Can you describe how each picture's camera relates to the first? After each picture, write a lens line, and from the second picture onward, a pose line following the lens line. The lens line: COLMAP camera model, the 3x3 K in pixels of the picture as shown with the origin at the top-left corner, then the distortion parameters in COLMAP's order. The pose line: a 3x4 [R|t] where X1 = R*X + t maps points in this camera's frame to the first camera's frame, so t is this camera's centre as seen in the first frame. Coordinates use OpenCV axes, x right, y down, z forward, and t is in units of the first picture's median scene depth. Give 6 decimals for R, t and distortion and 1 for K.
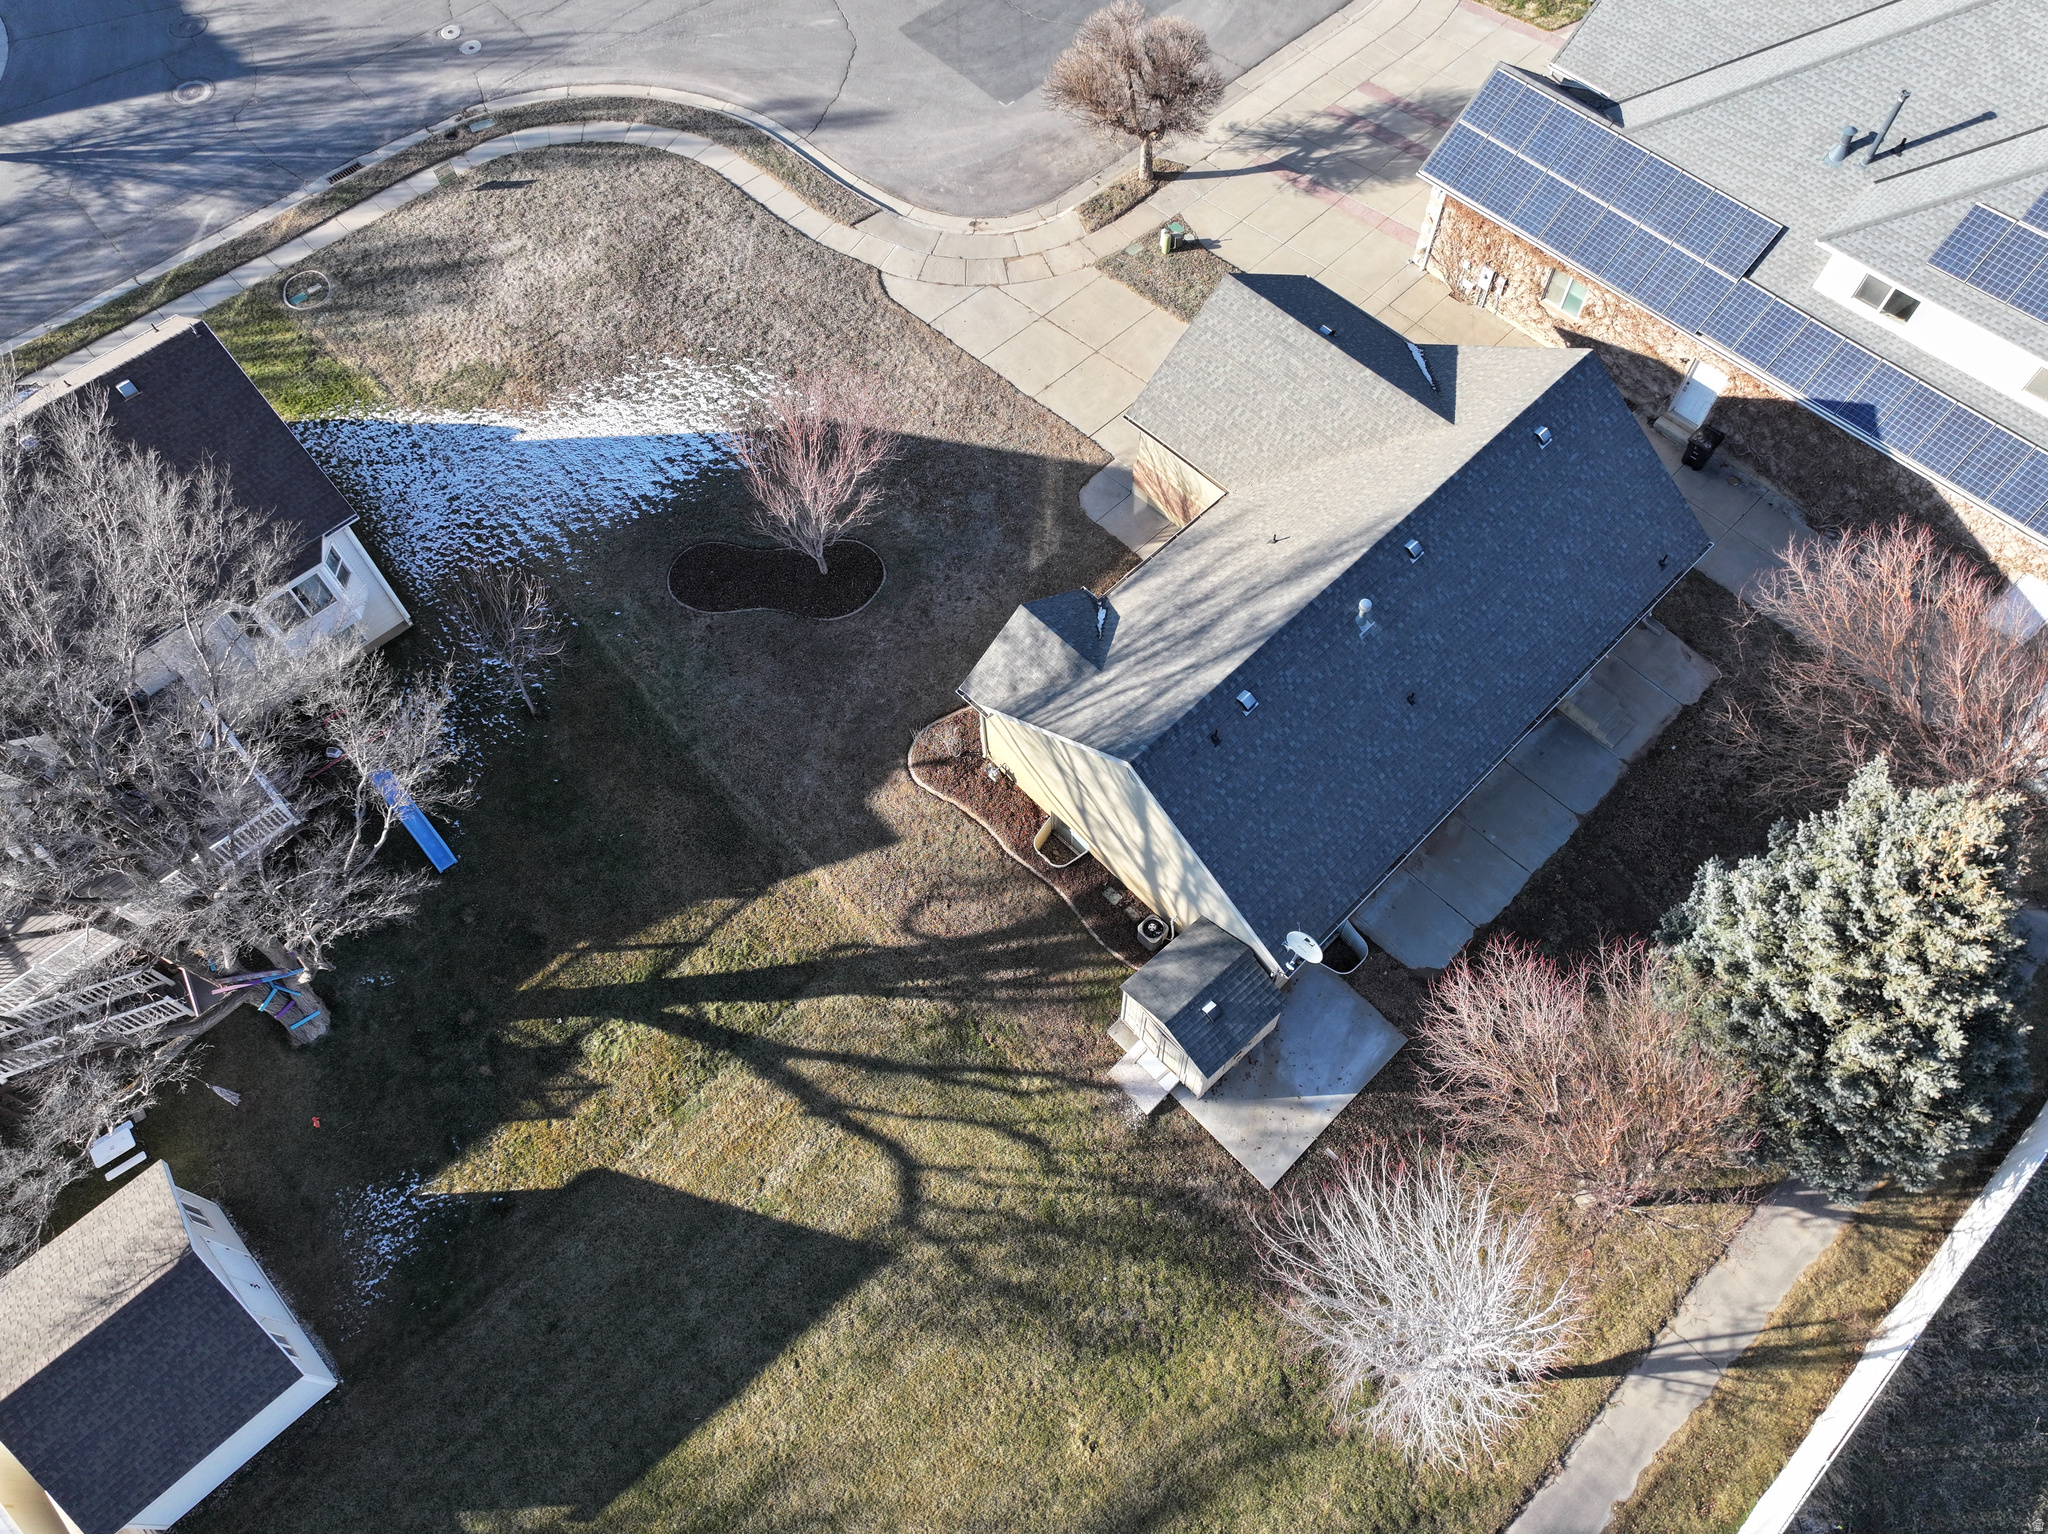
lens RADIAL K [[1323.0, 0, 1024.0], [0, 1323.0, 767.0], [0, 0, 1]] dist [0.008216, 0.003314]
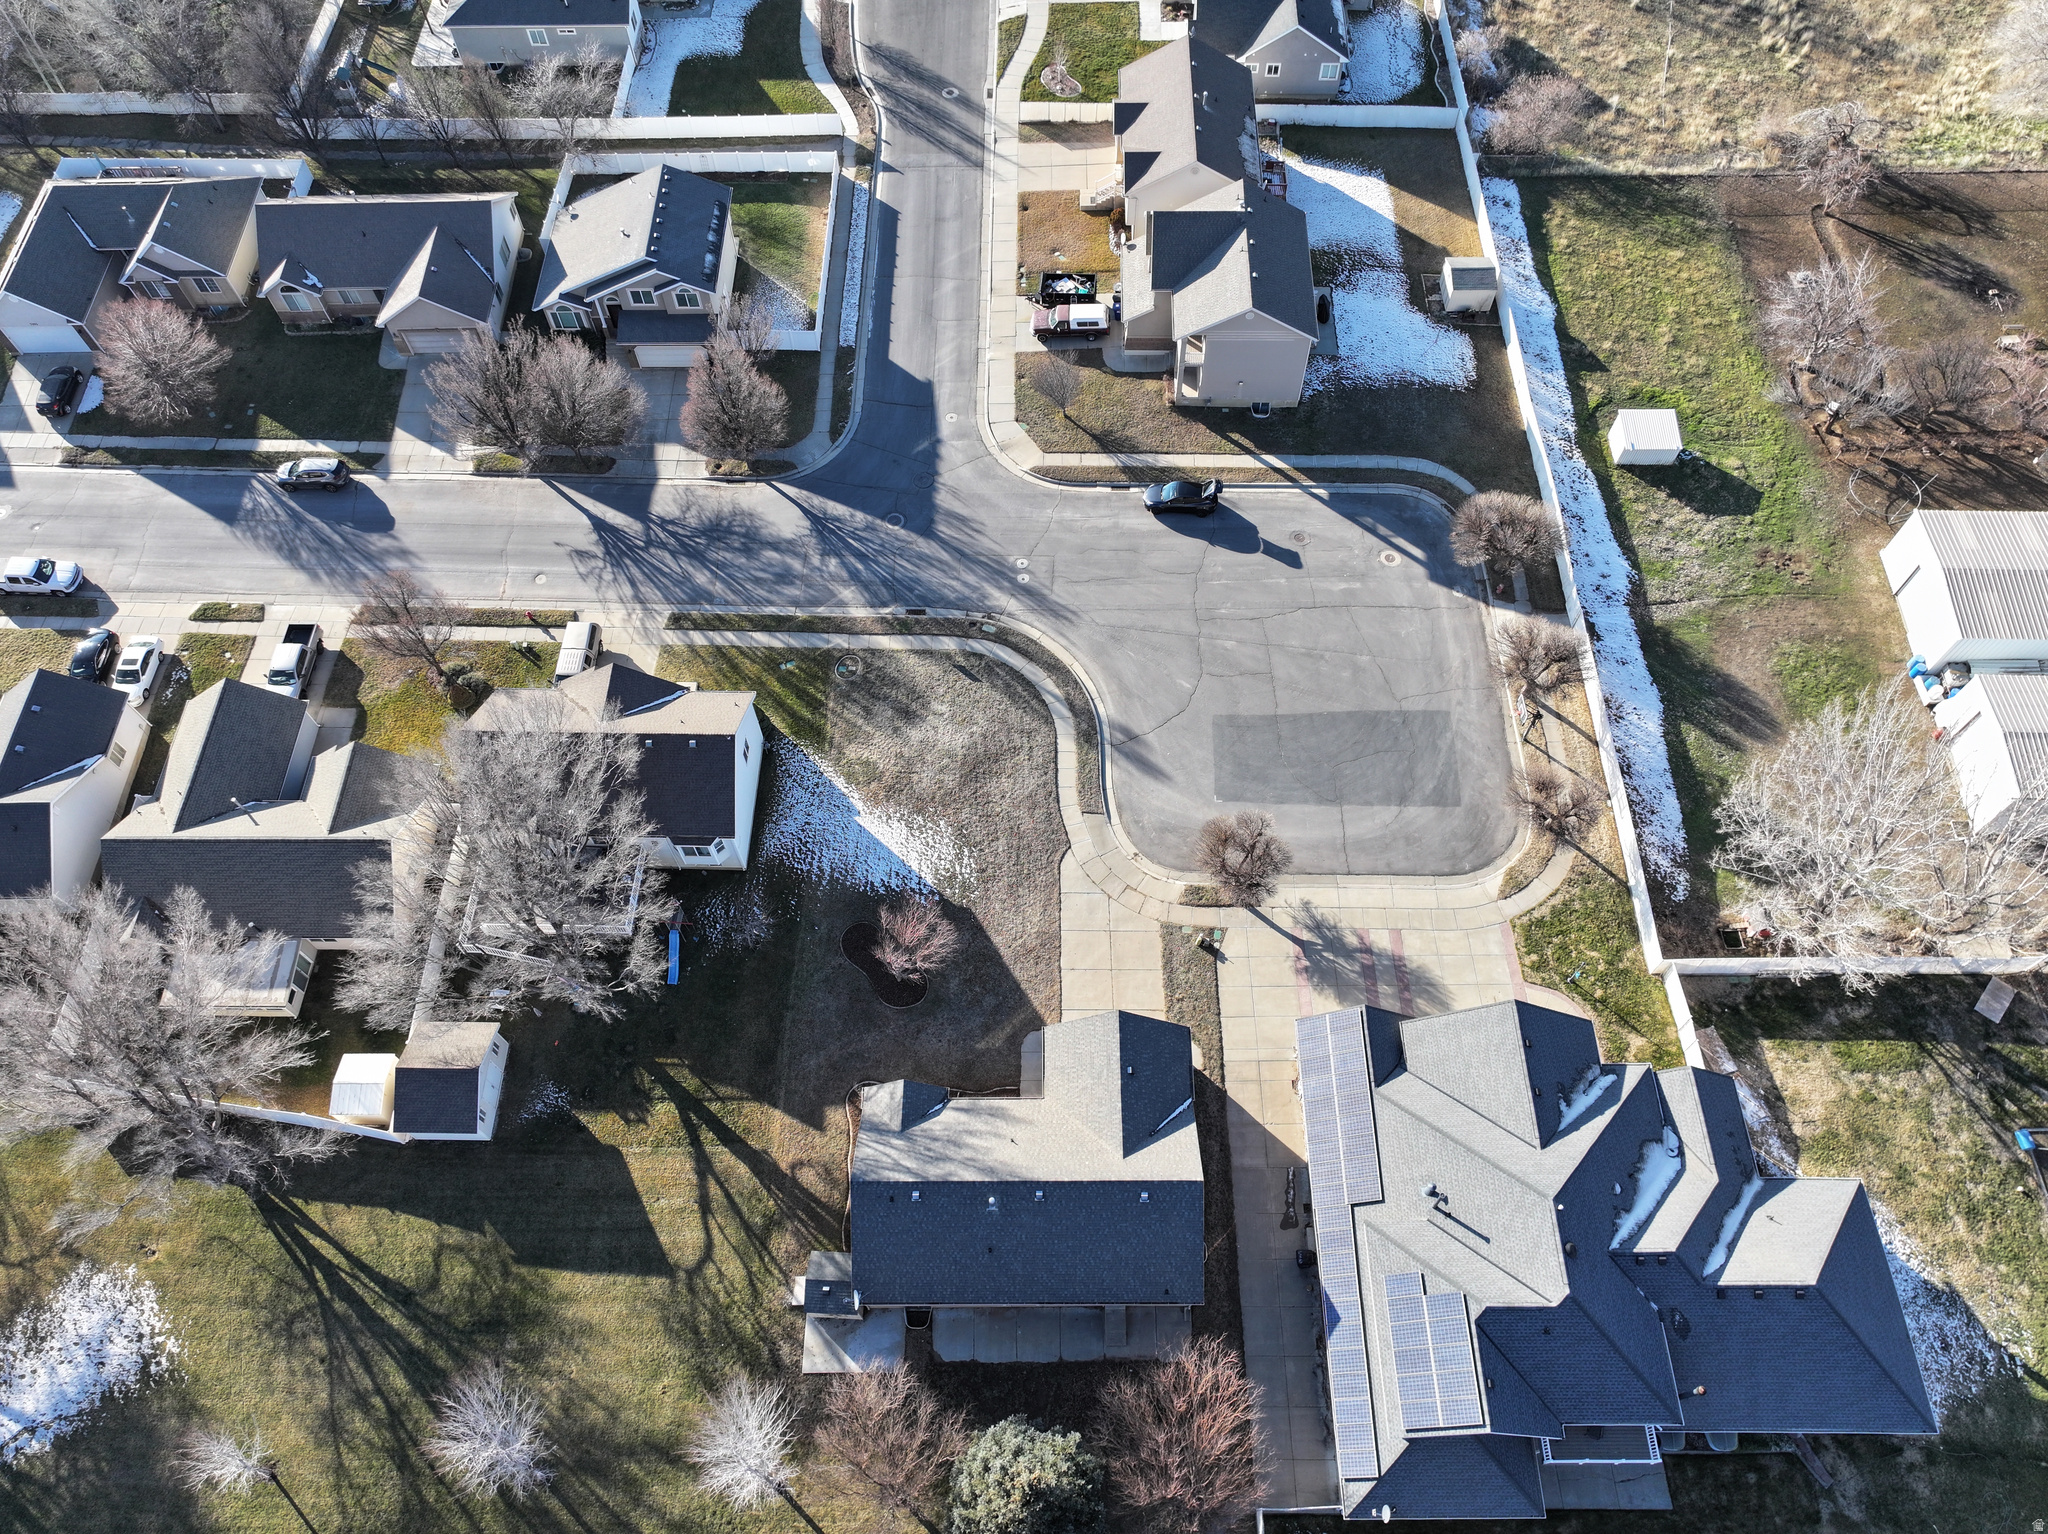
lens RADIAL K [[1323.0, 0, 1024.0], [0, 1323.0, 767.0], [0, 0, 1]] dist [0.008216, 0.003314]
pose [[0.715945, 0.586458, -0.378801, 0.465160], [-0.607977, 0.790437, 0.074657, -0.573922], [0.343201, 0.176852, 0.922462, -0.674896]]
